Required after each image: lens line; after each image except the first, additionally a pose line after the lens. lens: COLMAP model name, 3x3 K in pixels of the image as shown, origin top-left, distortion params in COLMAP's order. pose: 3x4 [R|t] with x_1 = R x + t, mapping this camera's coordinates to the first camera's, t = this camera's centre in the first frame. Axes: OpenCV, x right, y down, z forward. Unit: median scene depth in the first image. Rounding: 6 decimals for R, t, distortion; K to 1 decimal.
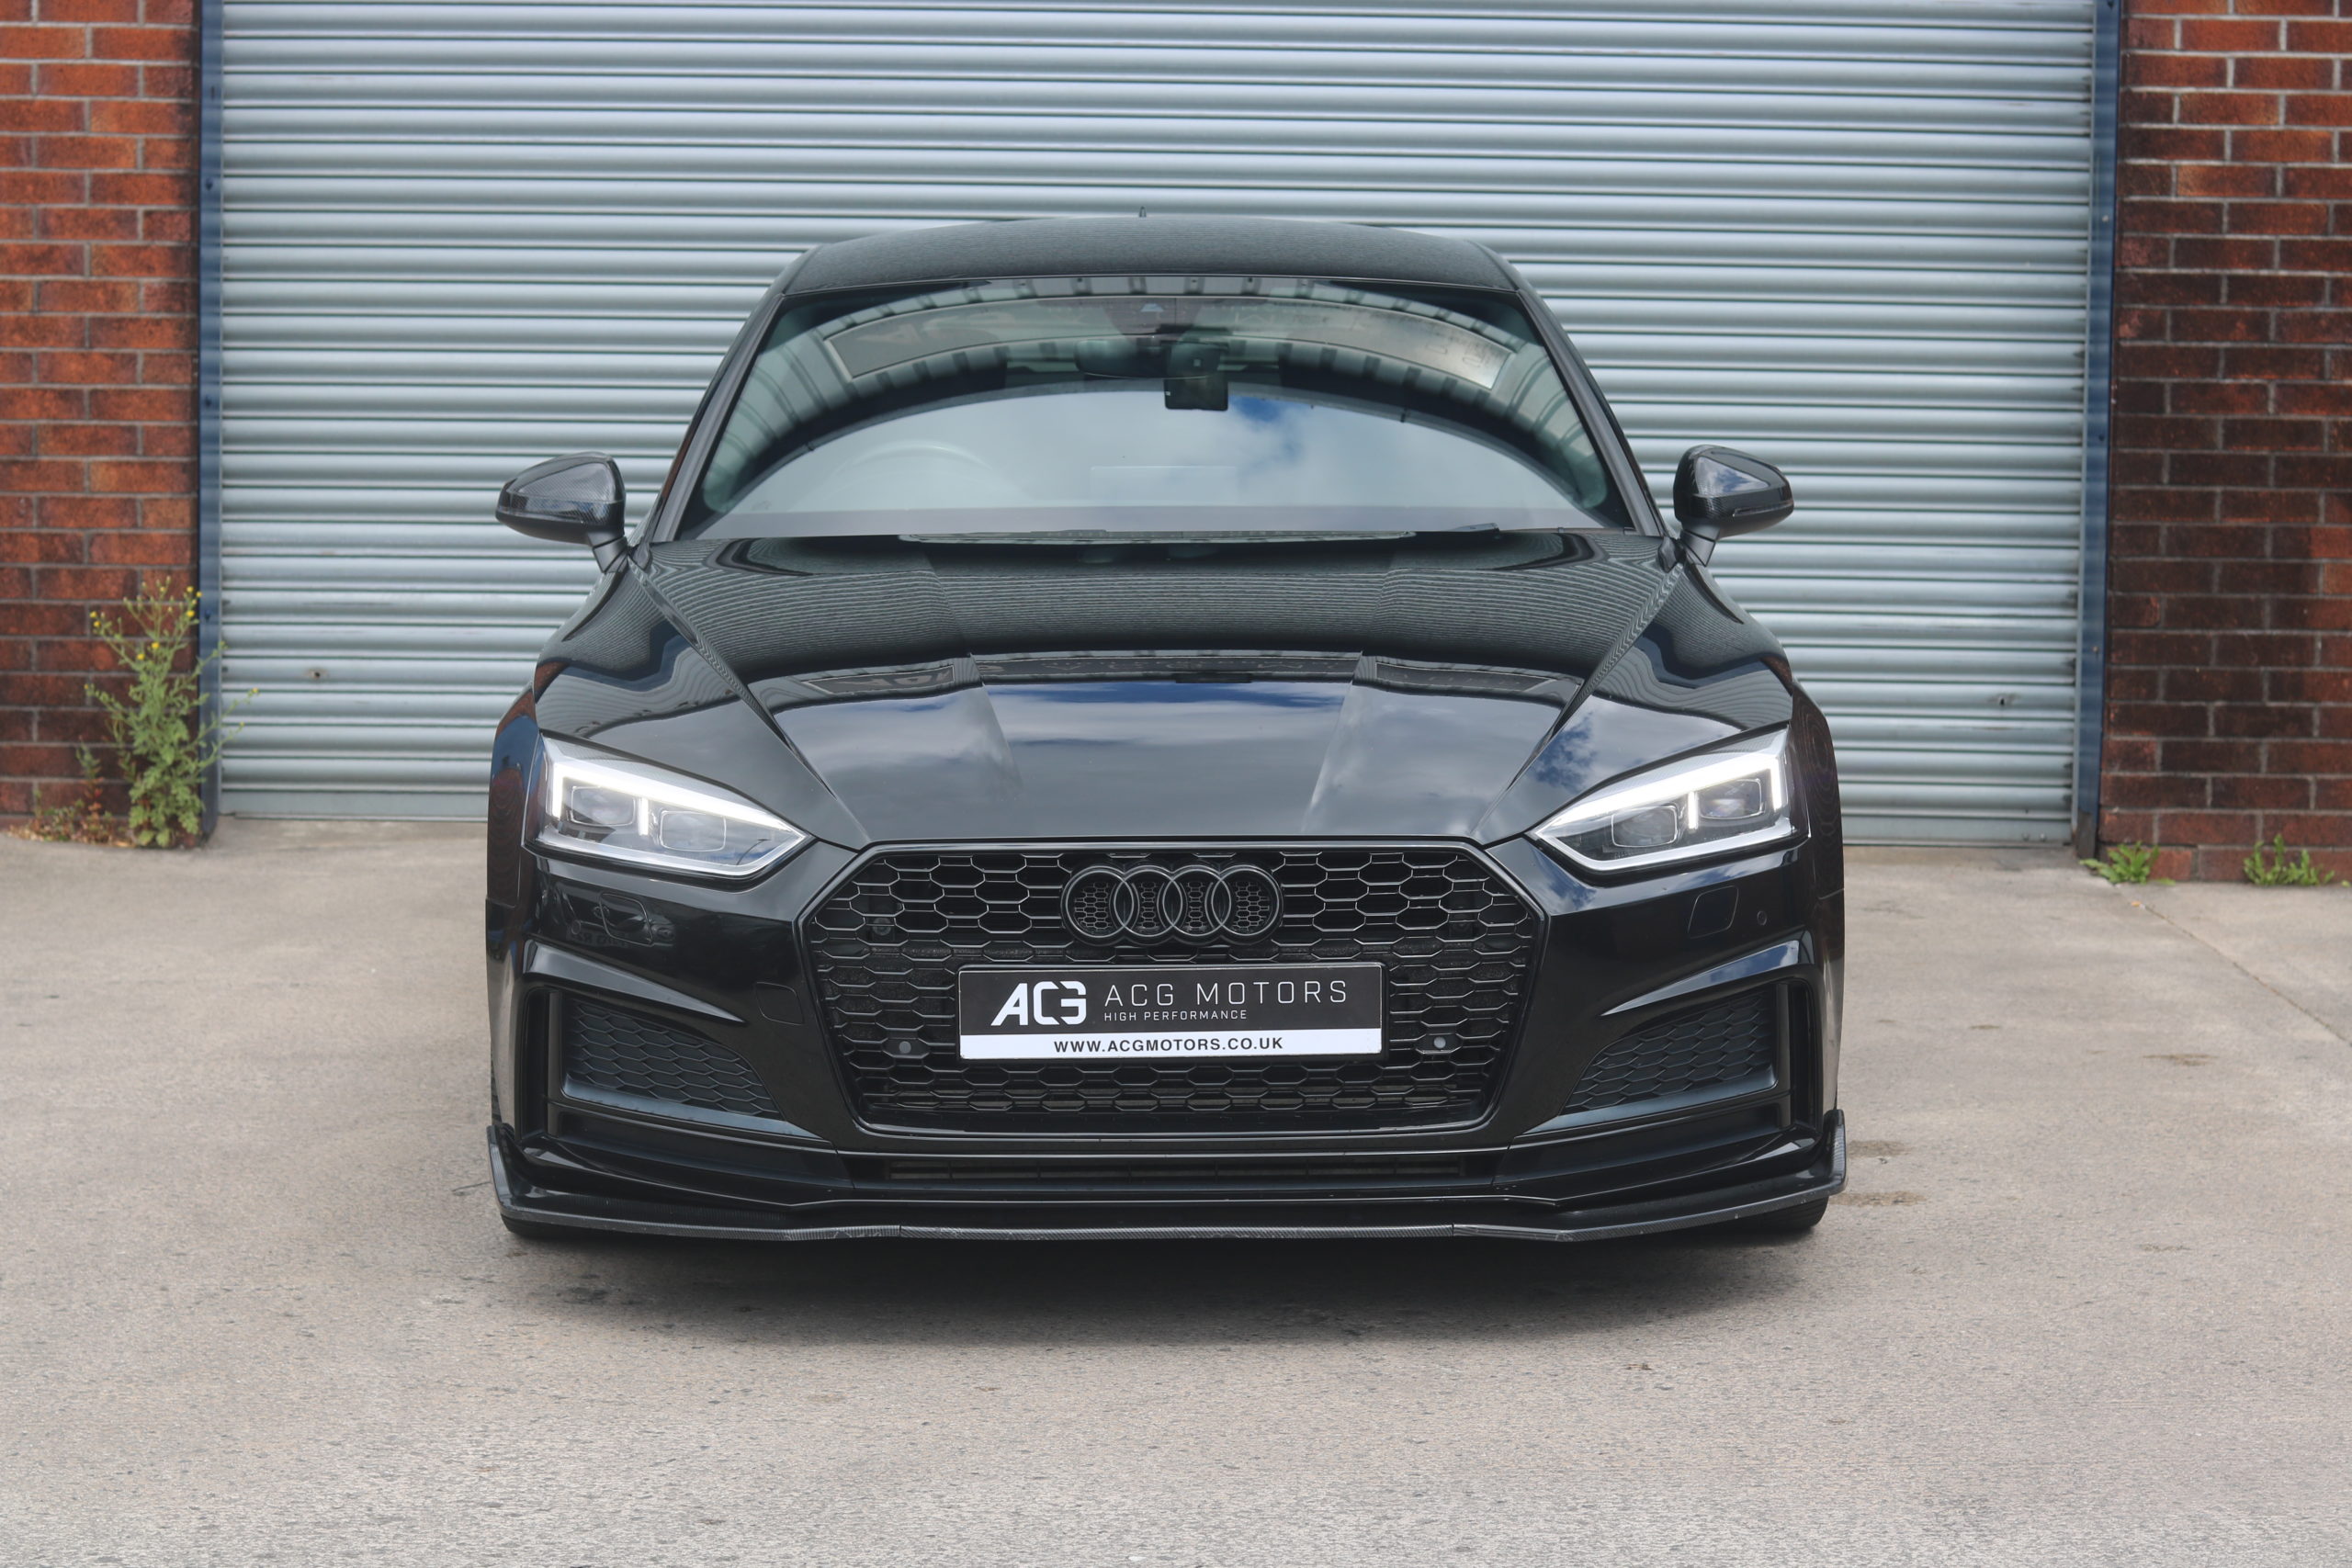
lens RADIAL K [[5478.5, 0, 1176.0], [0, 5478.5, 784.0], [0, 0, 1]] dist [-0.051368, -0.289703]
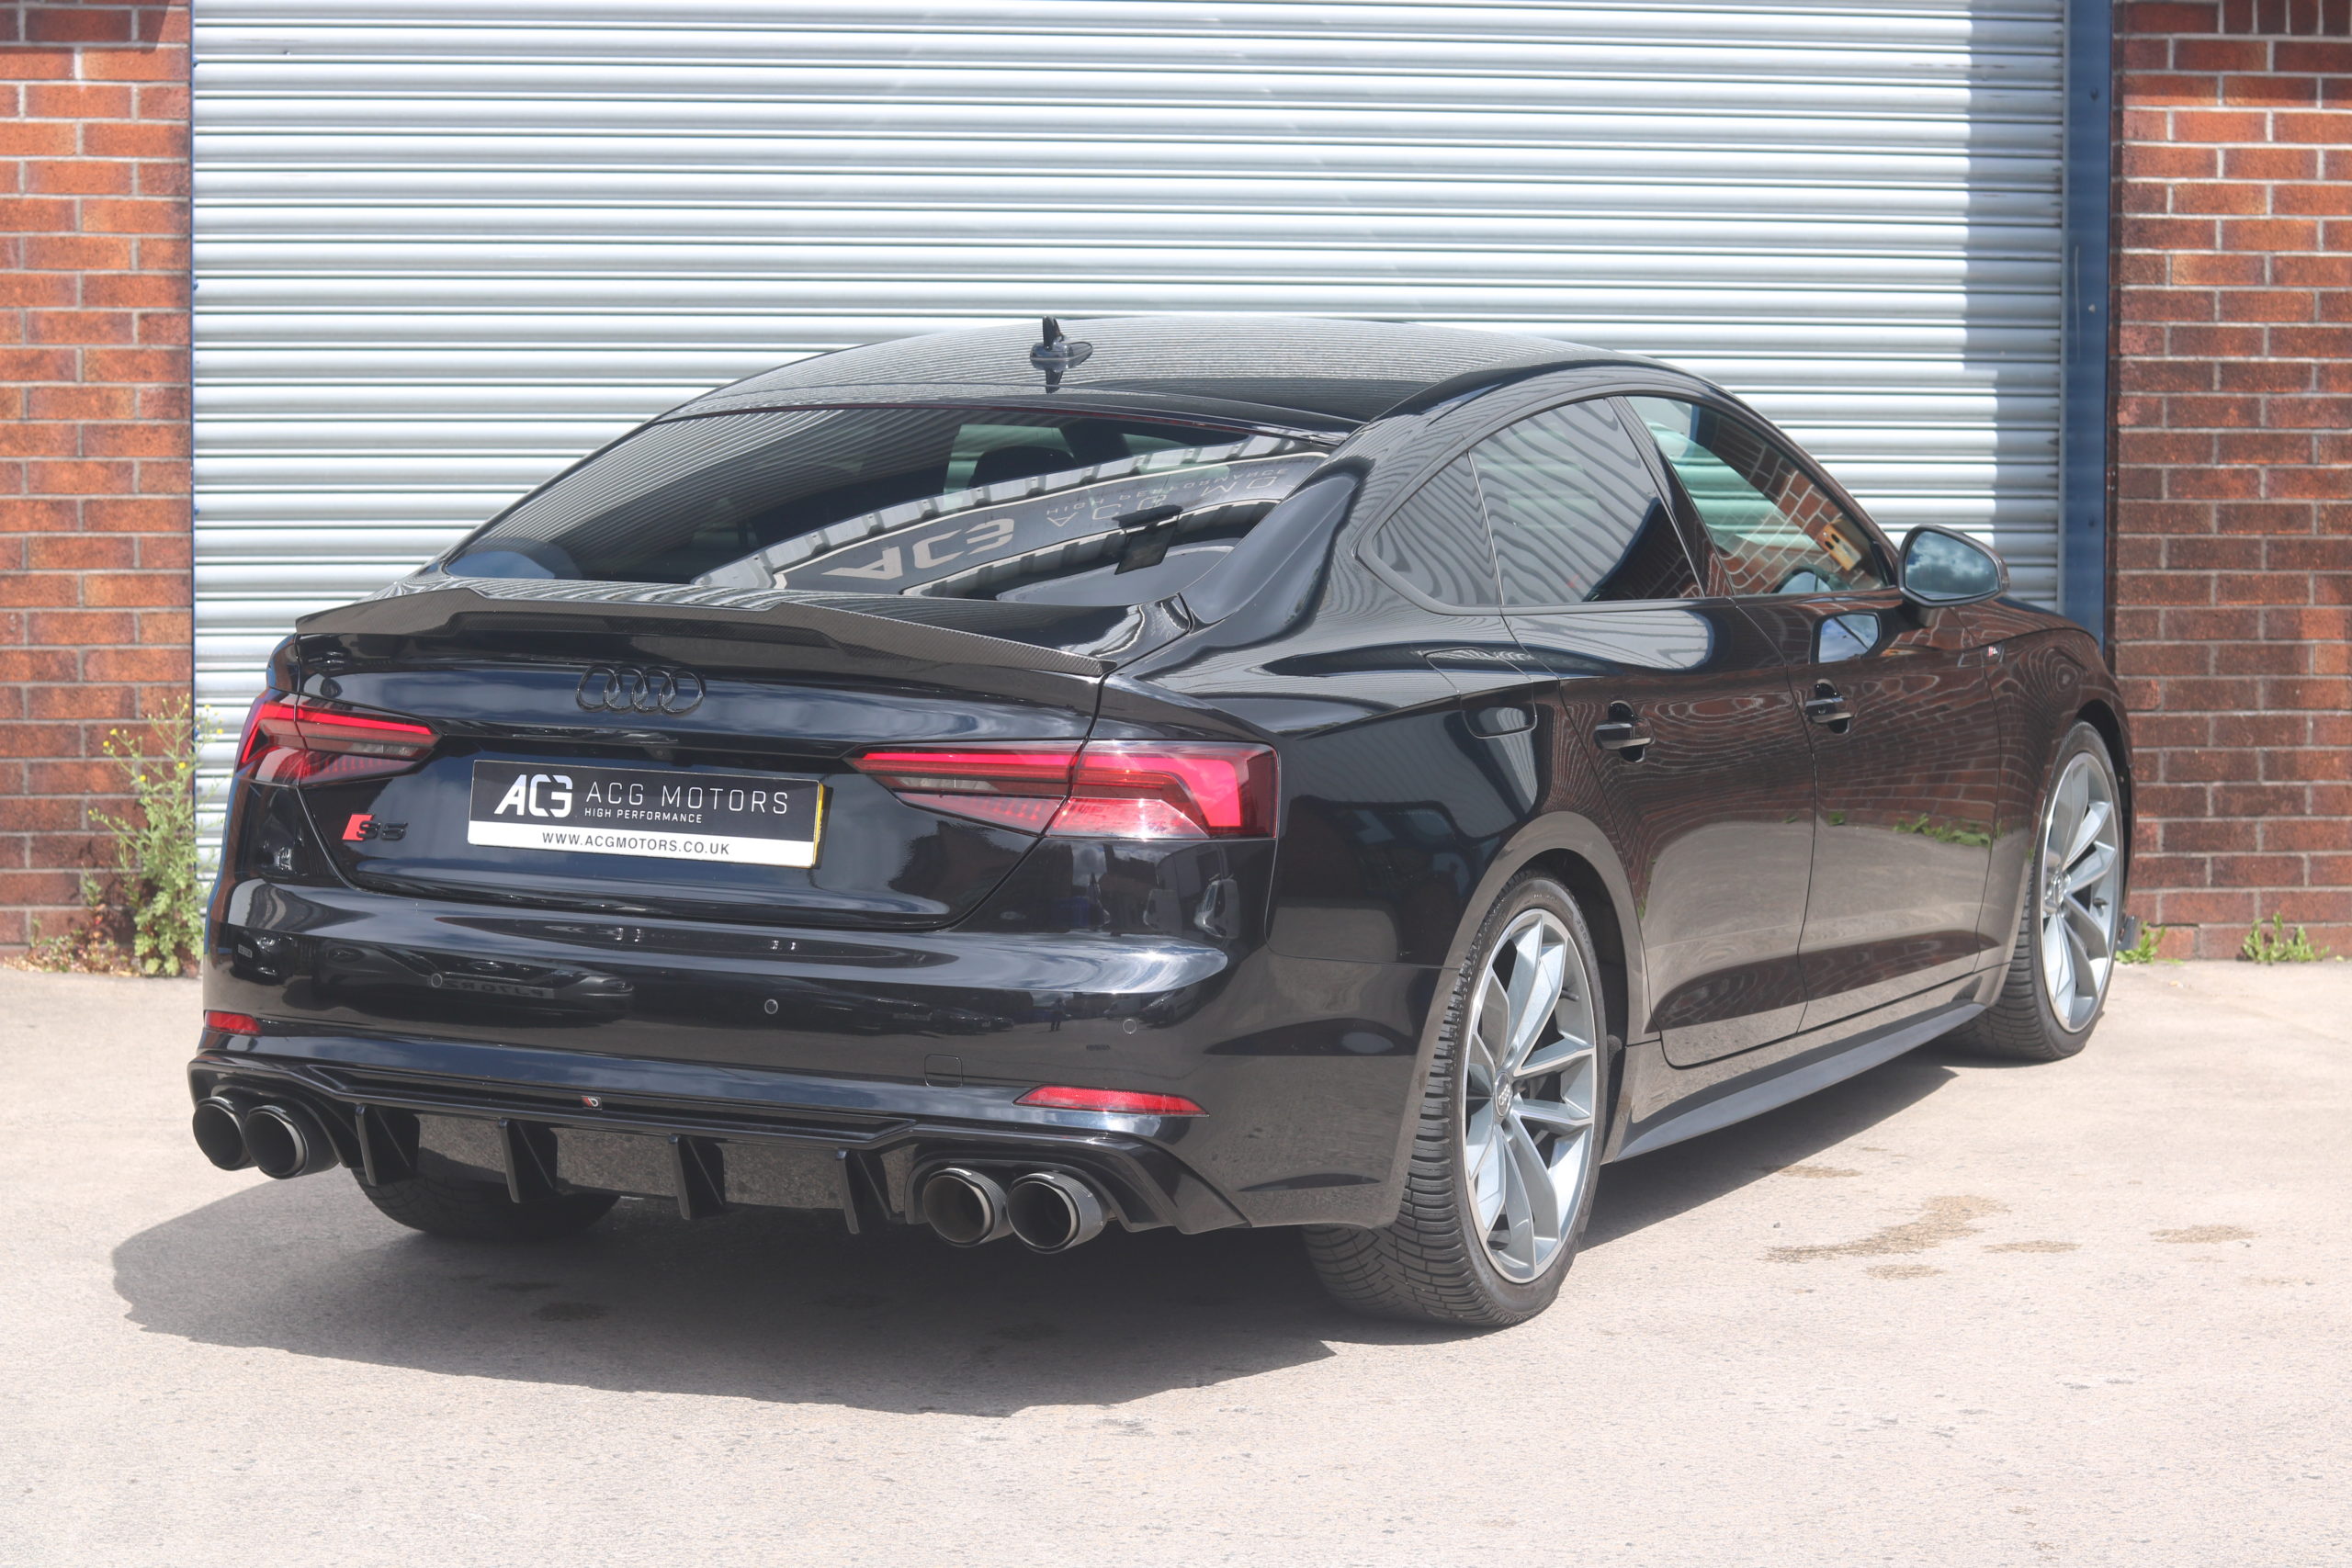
lens RADIAL K [[5478.5, 0, 1176.0], [0, 5478.5, 784.0], [0, 0, 1]] dist [-0.051368, -0.289703]
pose [[0.989222, -0.019515, 0.145114, -0.148833], [0.021783, 0.999664, -0.014051, -0.004725], [-0.144791, 0.017061, 0.989315, 0.024174]]
